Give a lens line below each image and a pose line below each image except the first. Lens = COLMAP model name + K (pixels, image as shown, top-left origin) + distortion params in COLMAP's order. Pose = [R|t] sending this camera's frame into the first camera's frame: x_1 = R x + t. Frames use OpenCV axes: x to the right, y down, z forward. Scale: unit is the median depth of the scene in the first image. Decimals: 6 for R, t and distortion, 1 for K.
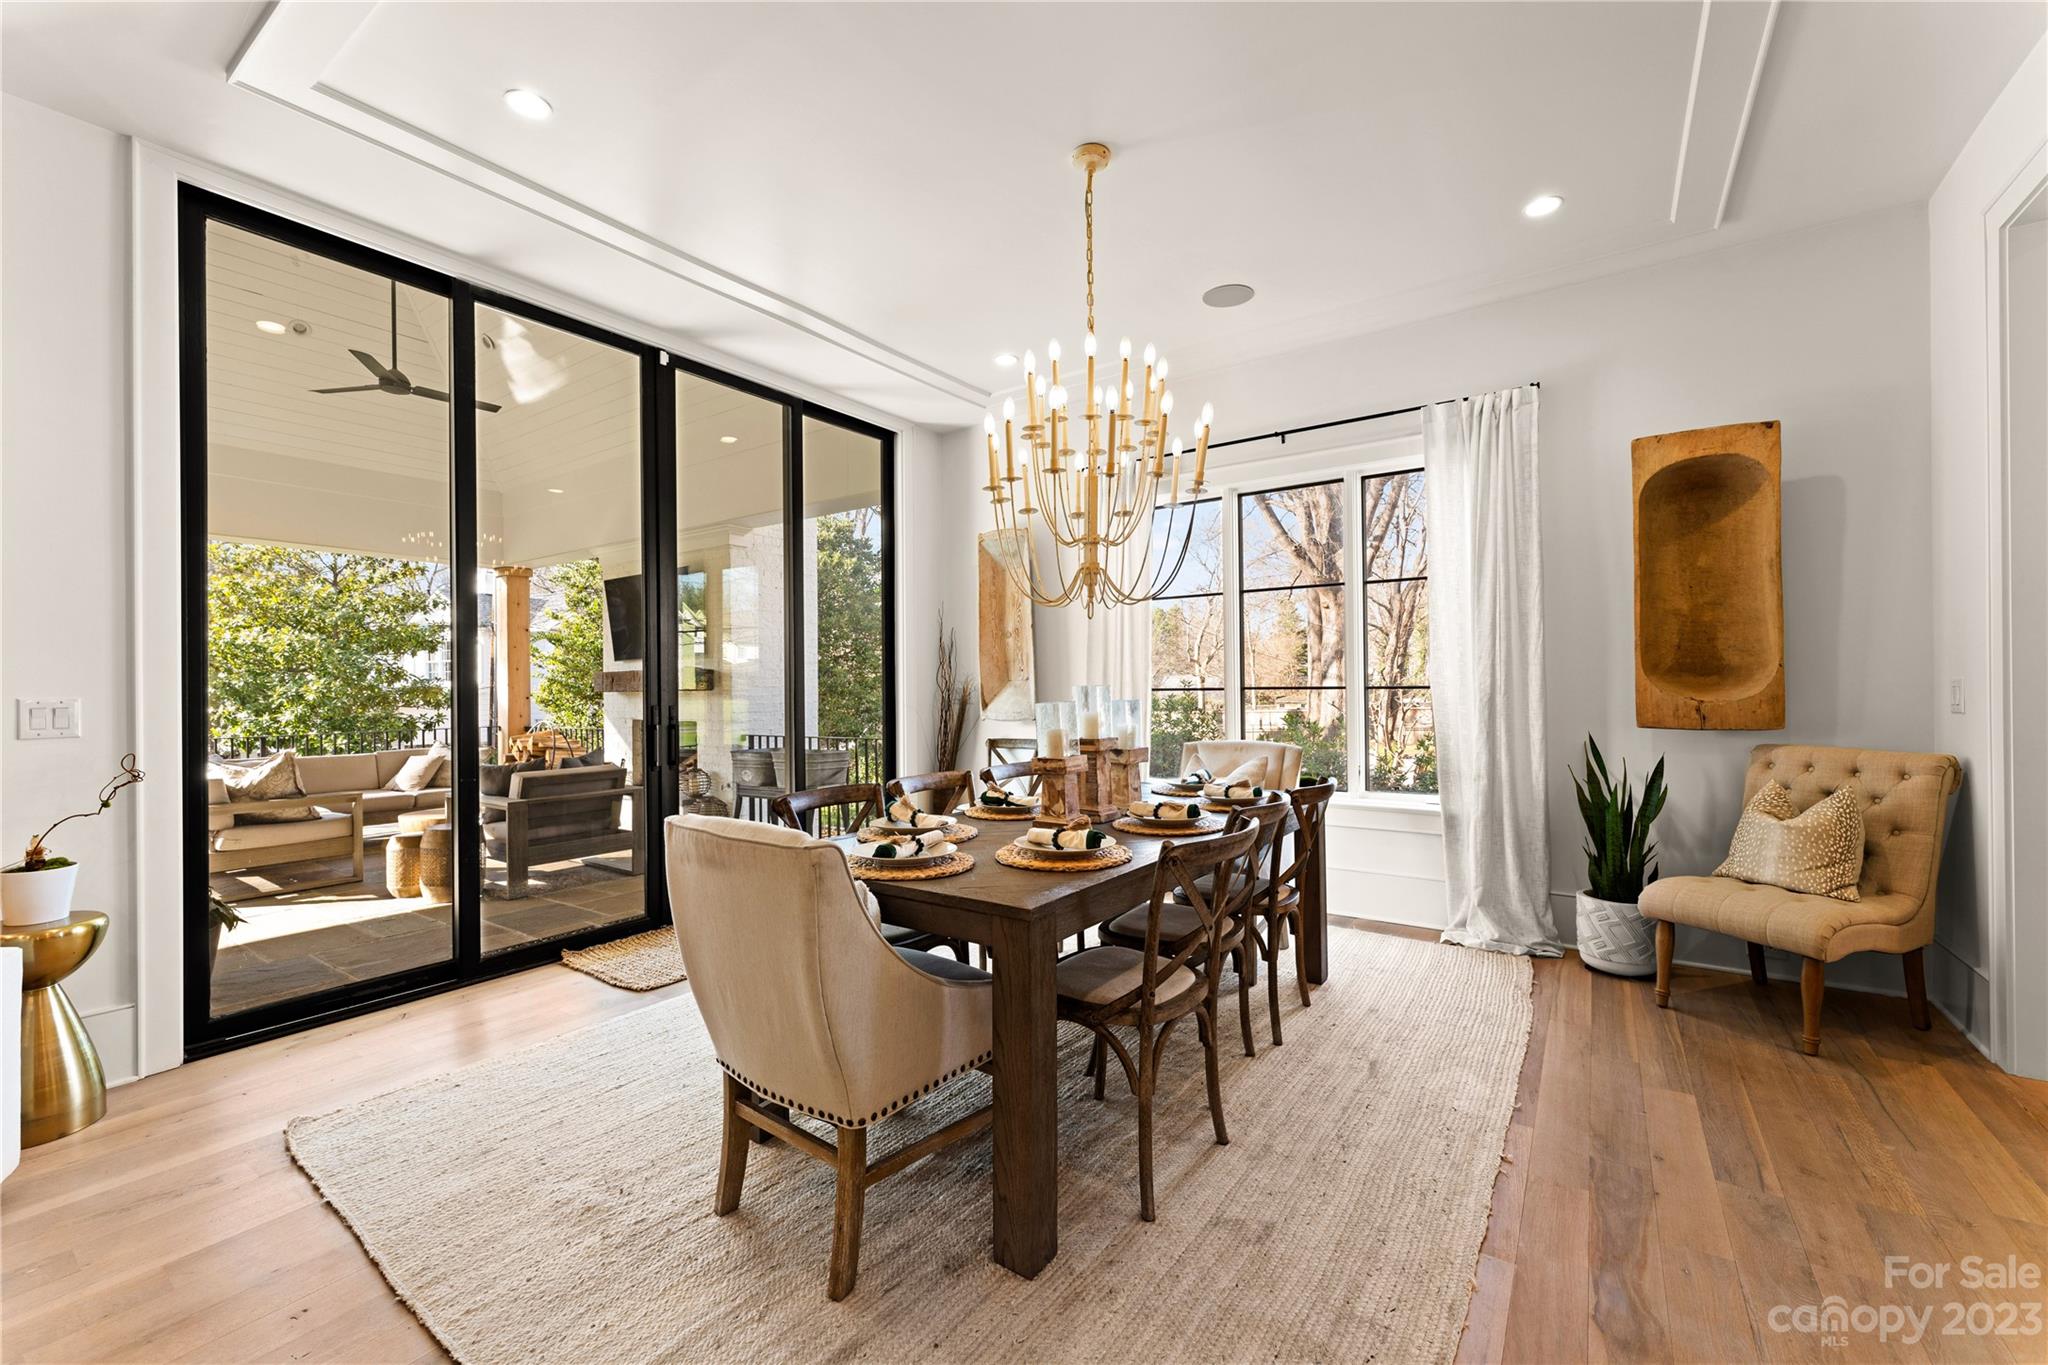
lens RADIAL K [[825.1, 0, 991.6], [0, 825.1, 686.6], [0, 0, 1]] dist [0.013135, -0.000080]
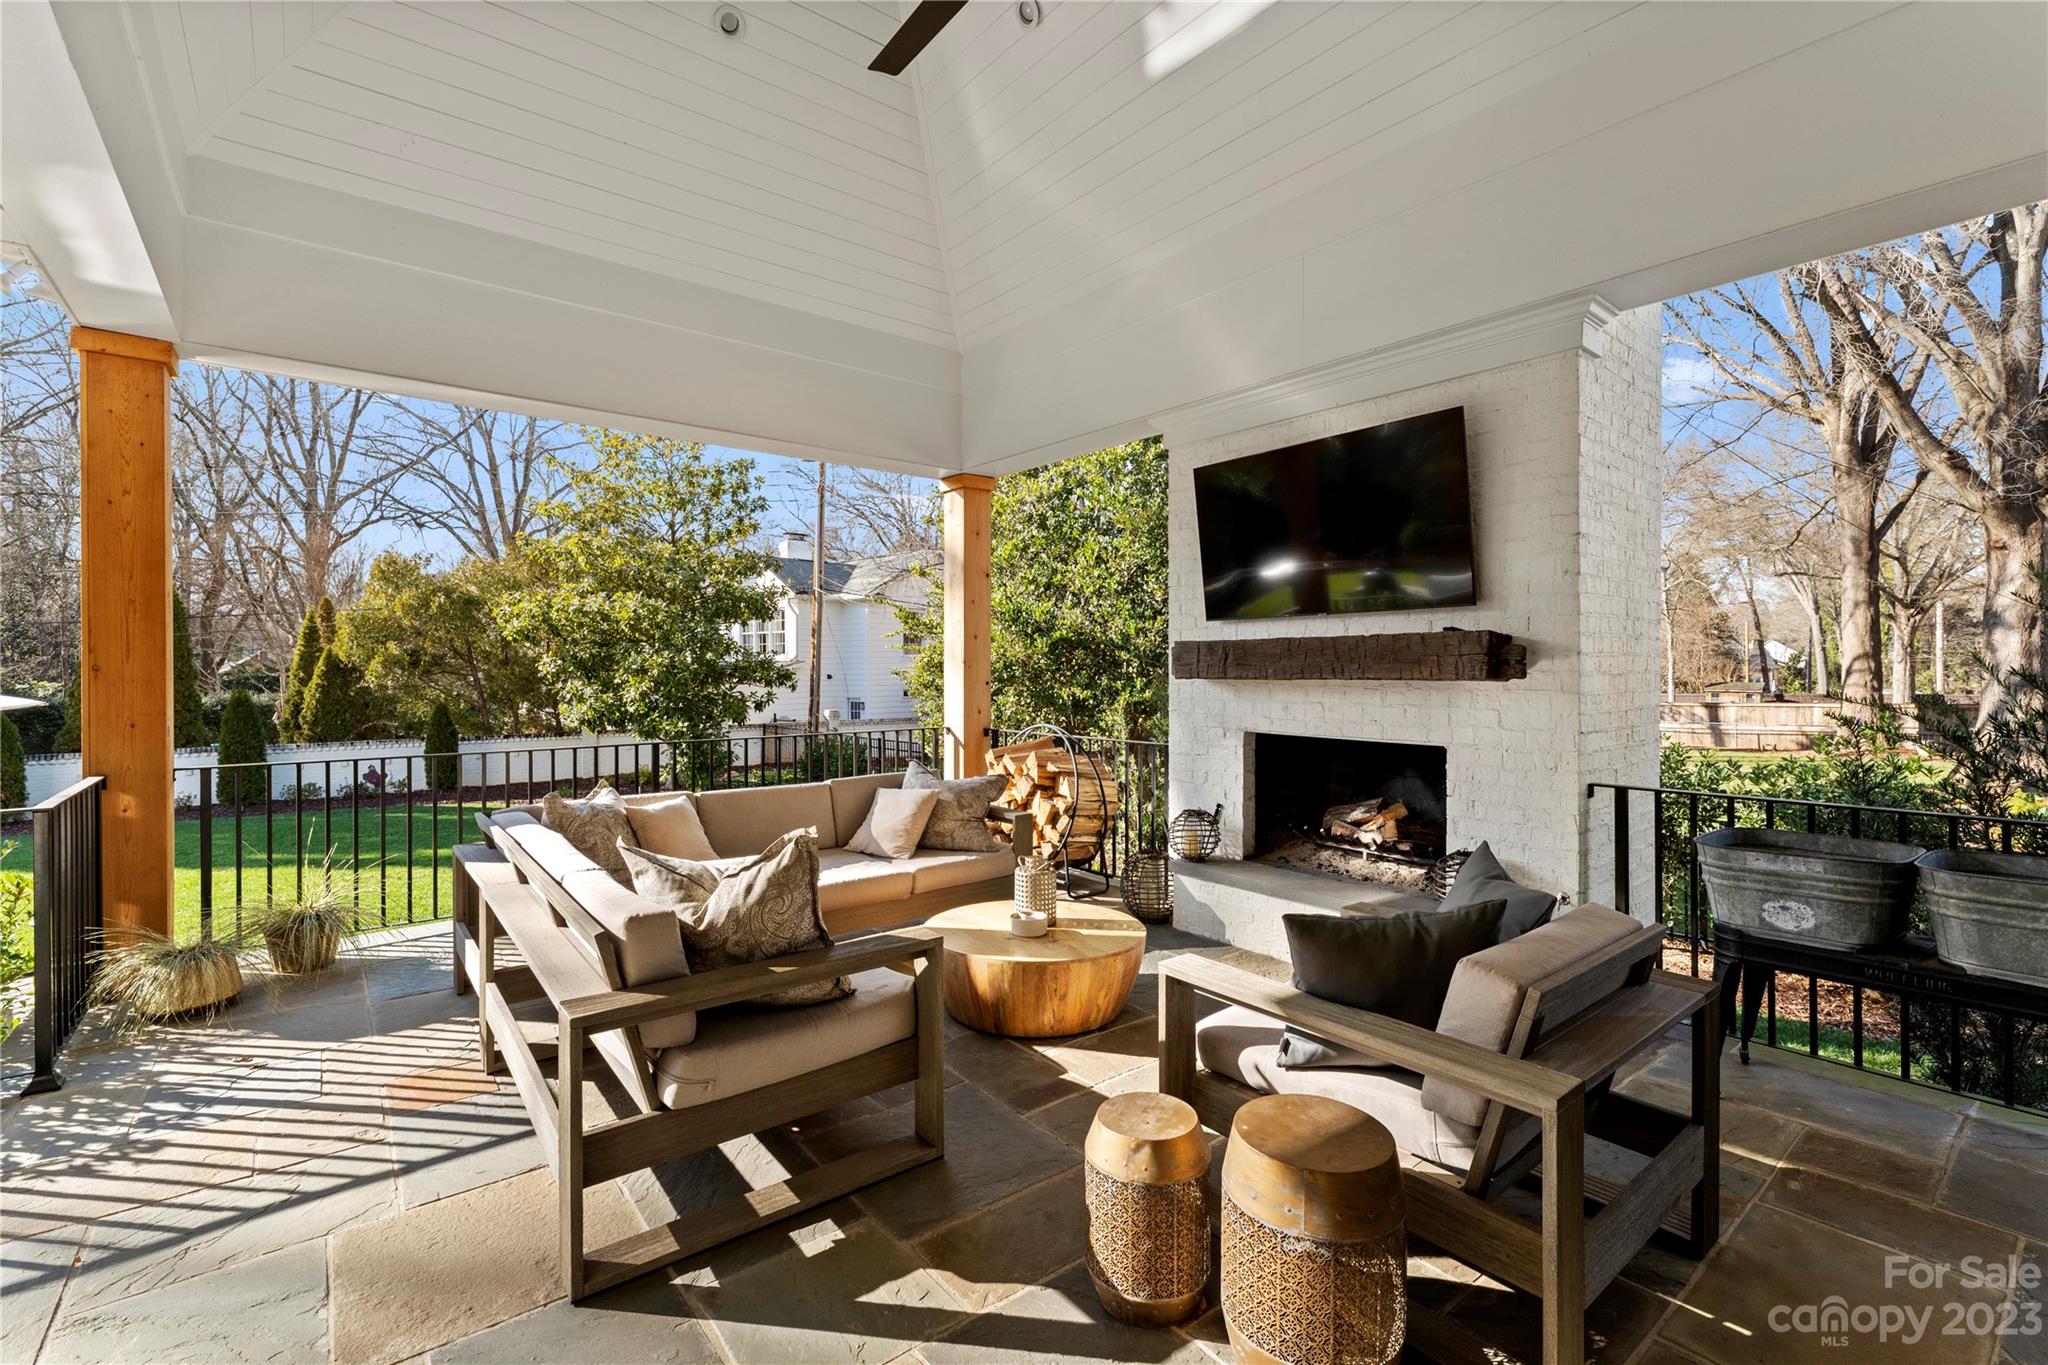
lens RADIAL K [[906.7, 0, 1024.0], [0, 906.7, 682.5], [0, 0, 1]] dist [-0.001100, -0.000087]
pose [[0.964188, 0.016438, -0.264710, -0.196125], [-0.011154, 0.999708, 0.021454, -0.001155], [0.264985, -0.017733, 0.964089, 0.191626]]
